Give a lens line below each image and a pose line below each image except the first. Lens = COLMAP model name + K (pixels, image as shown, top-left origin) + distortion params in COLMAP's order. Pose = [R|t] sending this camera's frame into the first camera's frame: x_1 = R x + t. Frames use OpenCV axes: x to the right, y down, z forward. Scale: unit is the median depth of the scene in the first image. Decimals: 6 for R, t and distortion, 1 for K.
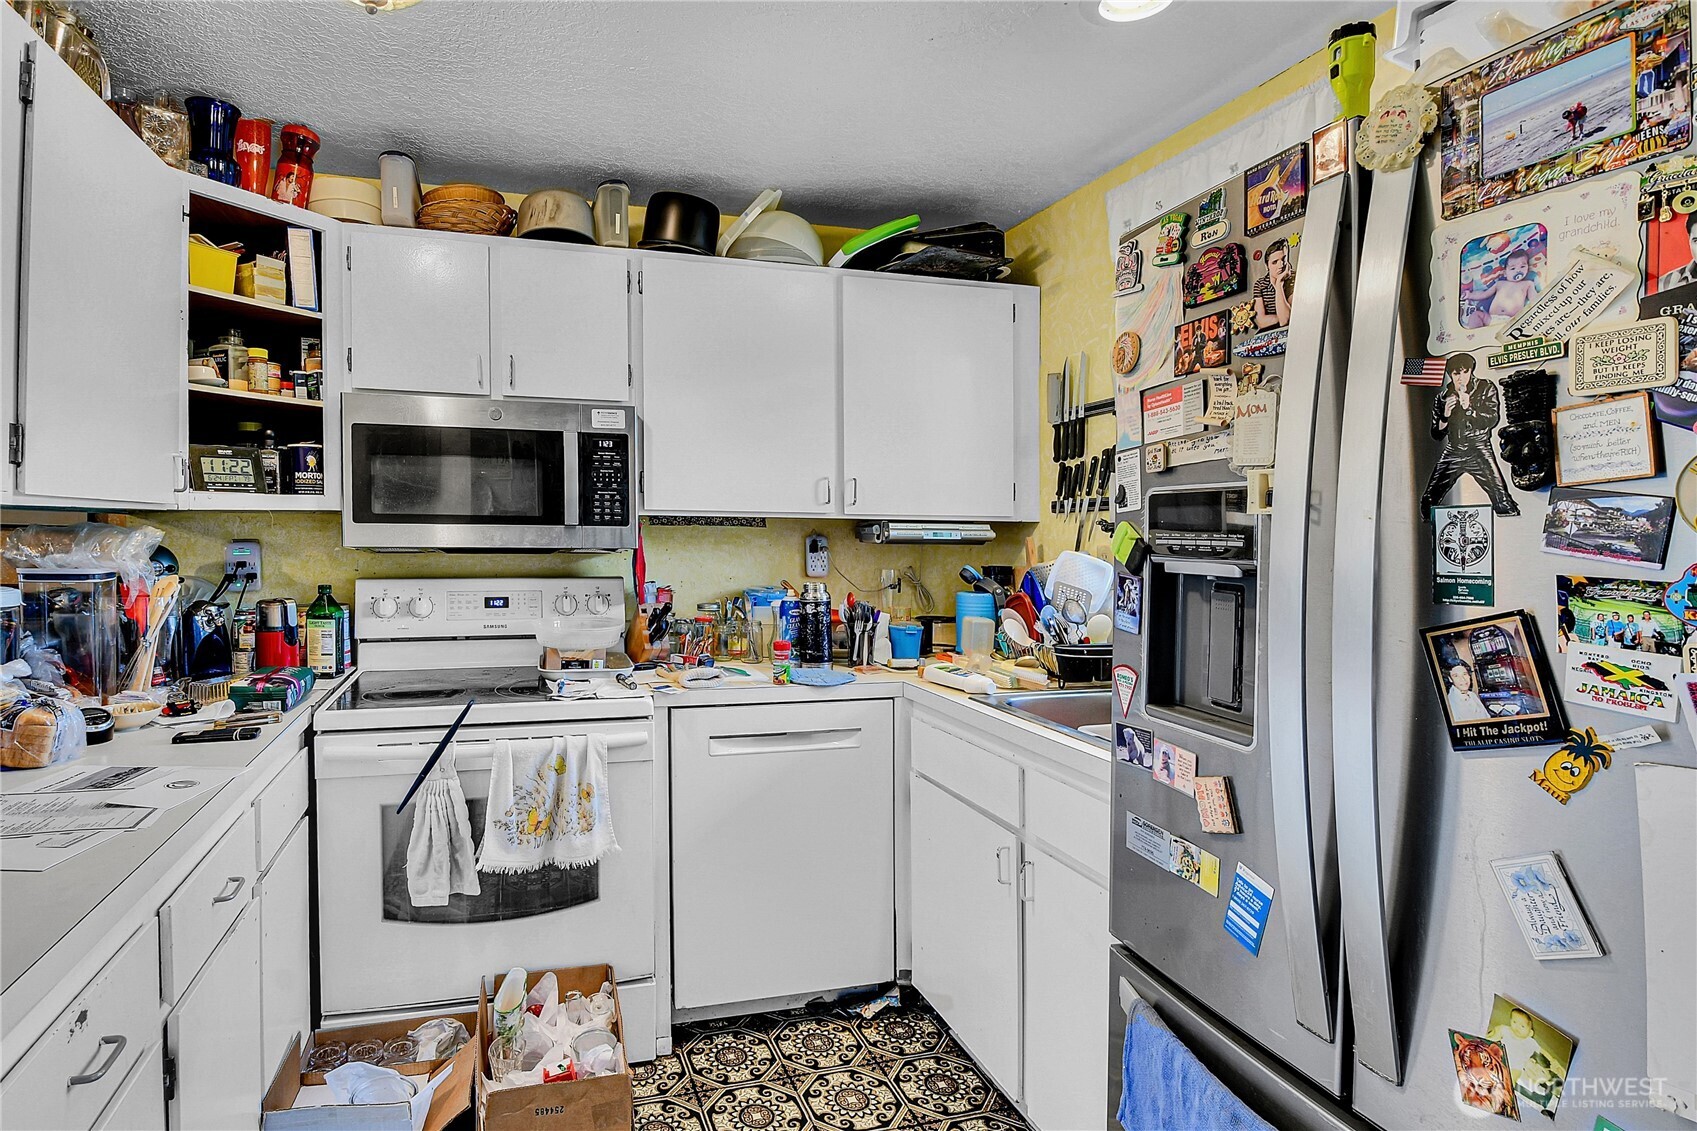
lens RADIAL K [[887.8, 0, 736.1], [0, 887.8, 562.6], [0, 0, 1]] dist [-0.002340, -0.024086]
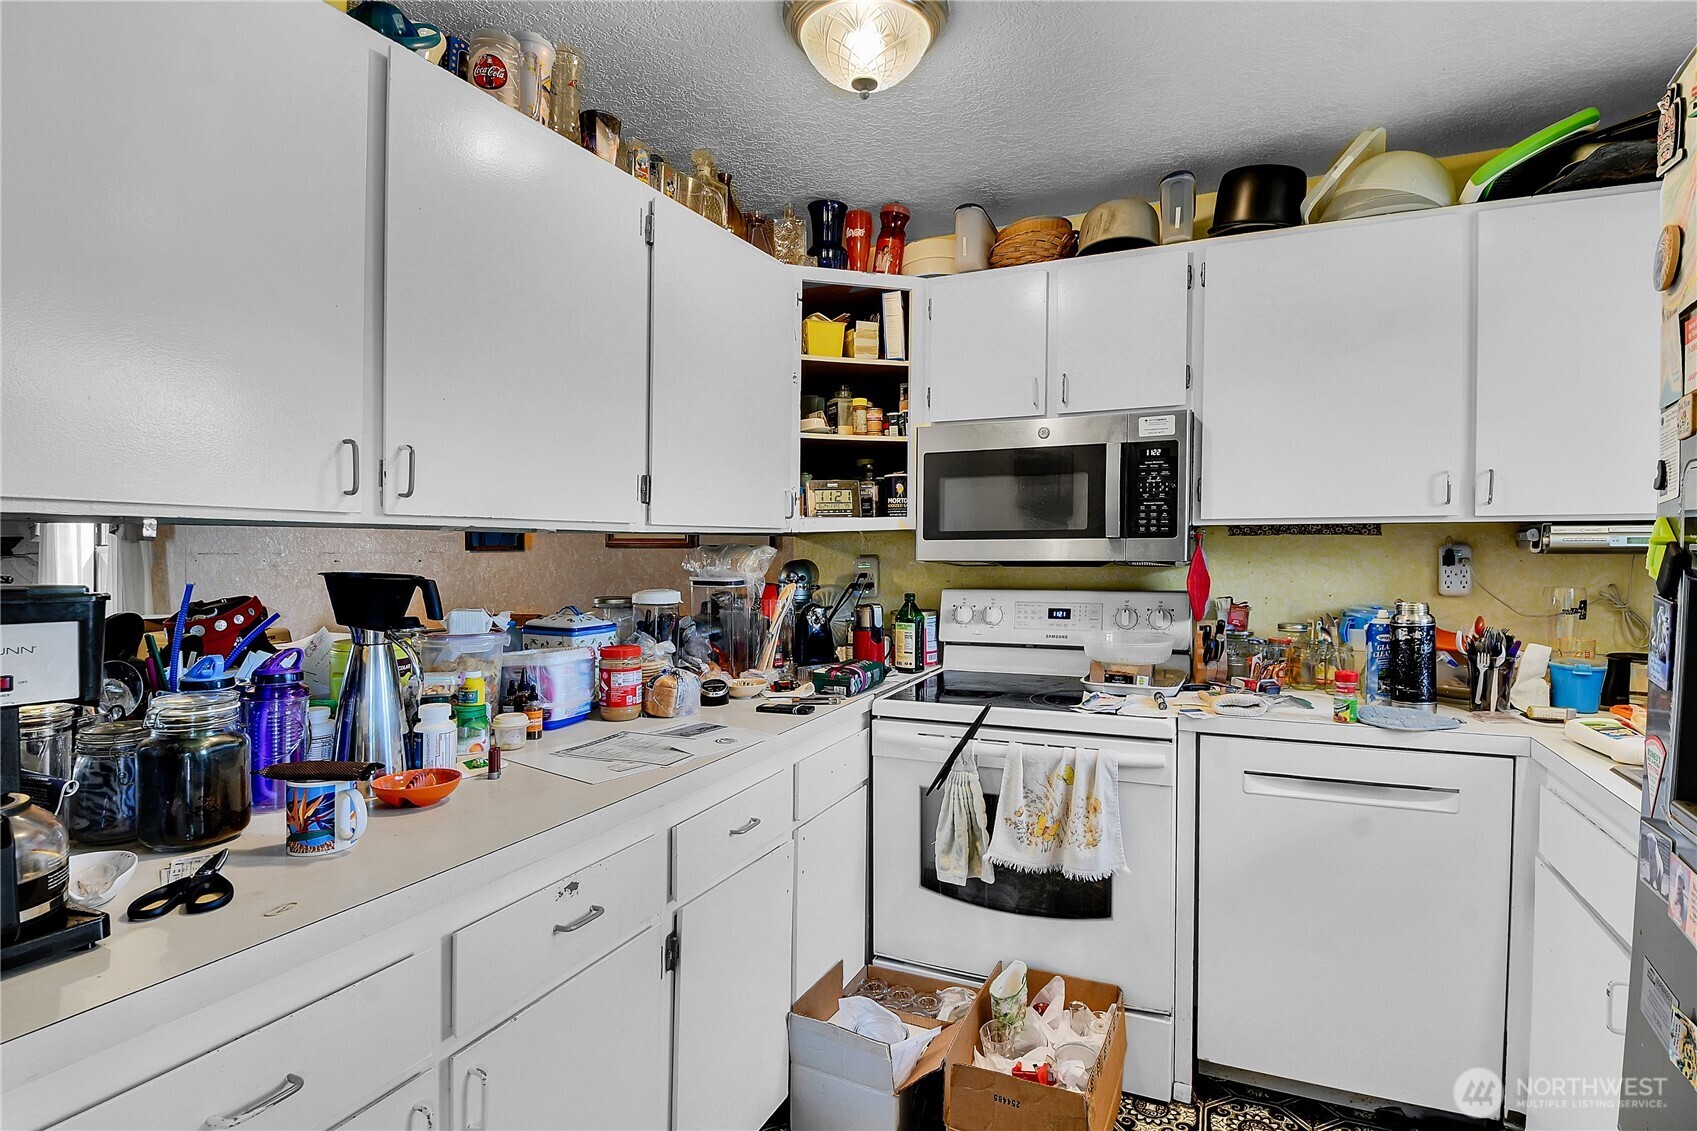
lens RADIAL K [[853.1, 0, 845.2], [0, 853.1, 586.2], [0, 0, 1]] dist [0.000356, -0.021374]
pose [[0.769646, 0.014259, -0.638312, 0.194368], [-0.006655, 0.999875, 0.014312, 0.000094], [0.638437, -0.006767, 0.769645, 0.078725]]
